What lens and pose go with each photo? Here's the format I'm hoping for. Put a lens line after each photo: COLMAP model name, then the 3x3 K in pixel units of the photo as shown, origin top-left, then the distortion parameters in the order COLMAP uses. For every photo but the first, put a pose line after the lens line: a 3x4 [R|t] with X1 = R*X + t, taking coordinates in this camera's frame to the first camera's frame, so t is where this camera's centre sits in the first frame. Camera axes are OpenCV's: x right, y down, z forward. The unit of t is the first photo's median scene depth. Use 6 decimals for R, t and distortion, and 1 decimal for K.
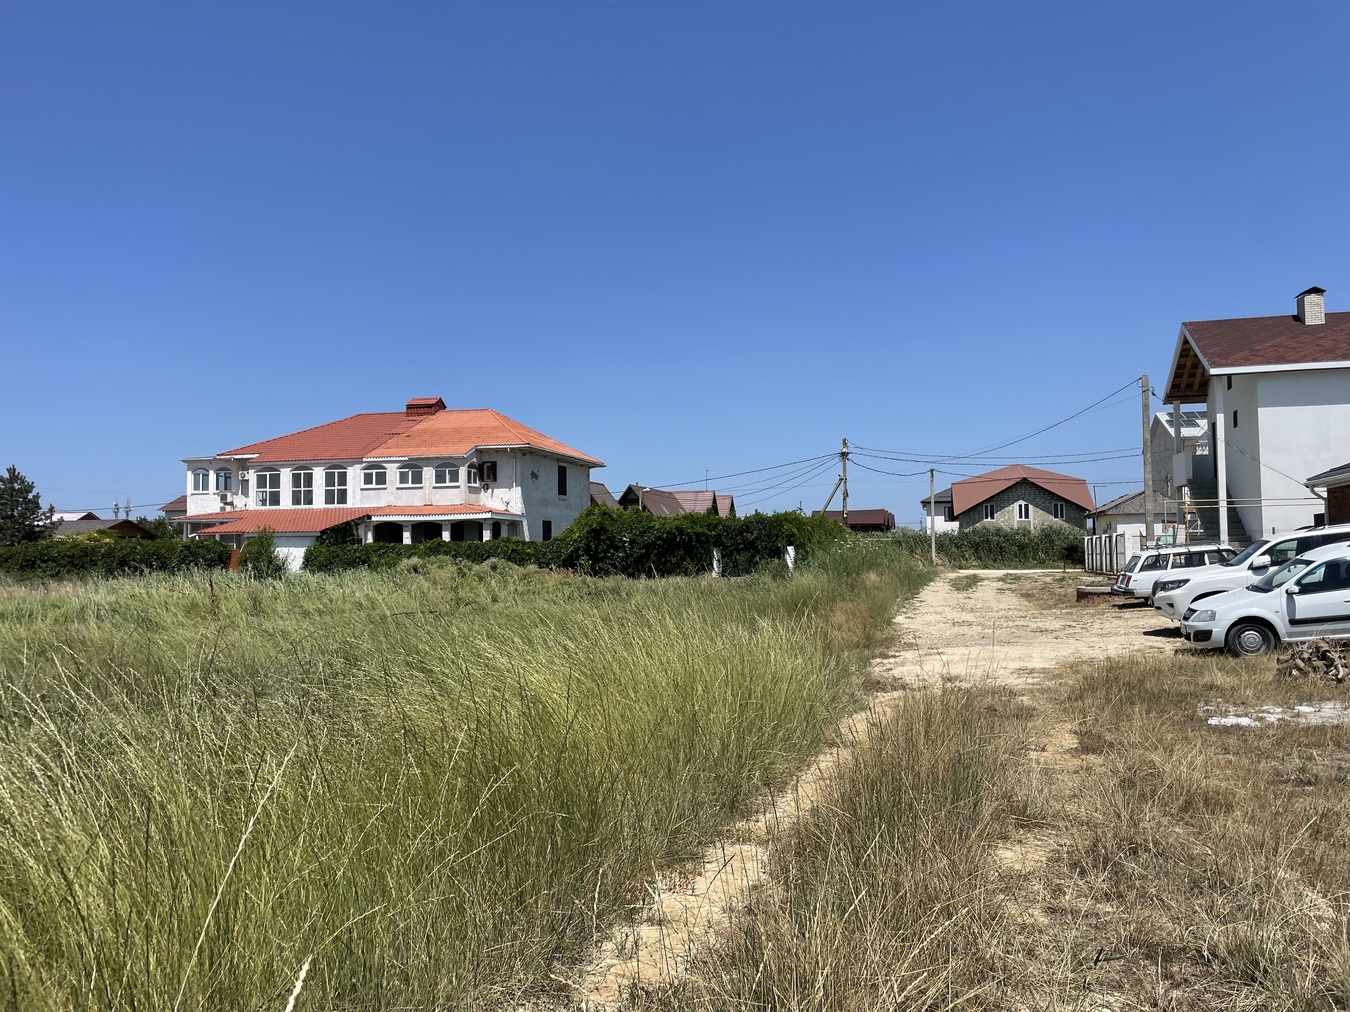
lens RADIAL K [[1005.8, 0, 681.8], [0, 1005.8, 510.5], [0, 0, 1]] dist [0.099594, -0.168352]
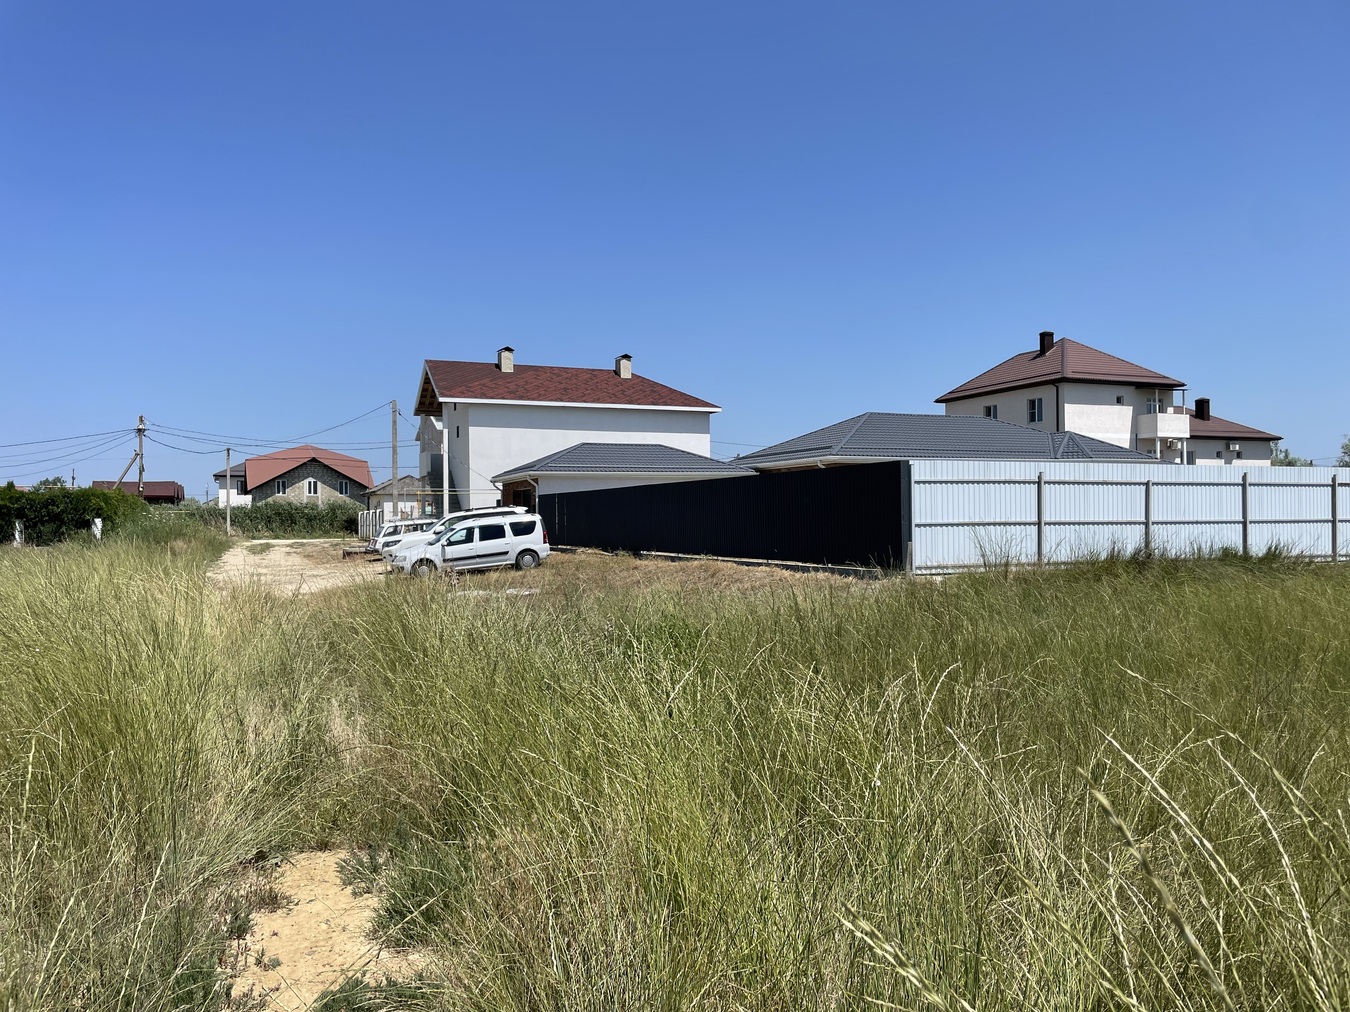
lens RADIAL K [[1006.0, 0, 675.0], [0, 1006.0, 506.0], [0, 0, 1]] dist [0.053412, -0.084111]
pose [[0.786348, 0.013146, 0.617644, -0.065534], [-0.027346, 0.999534, 0.013541, -0.008609], [-0.617178, -0.027538, 0.786341, -0.216637]]
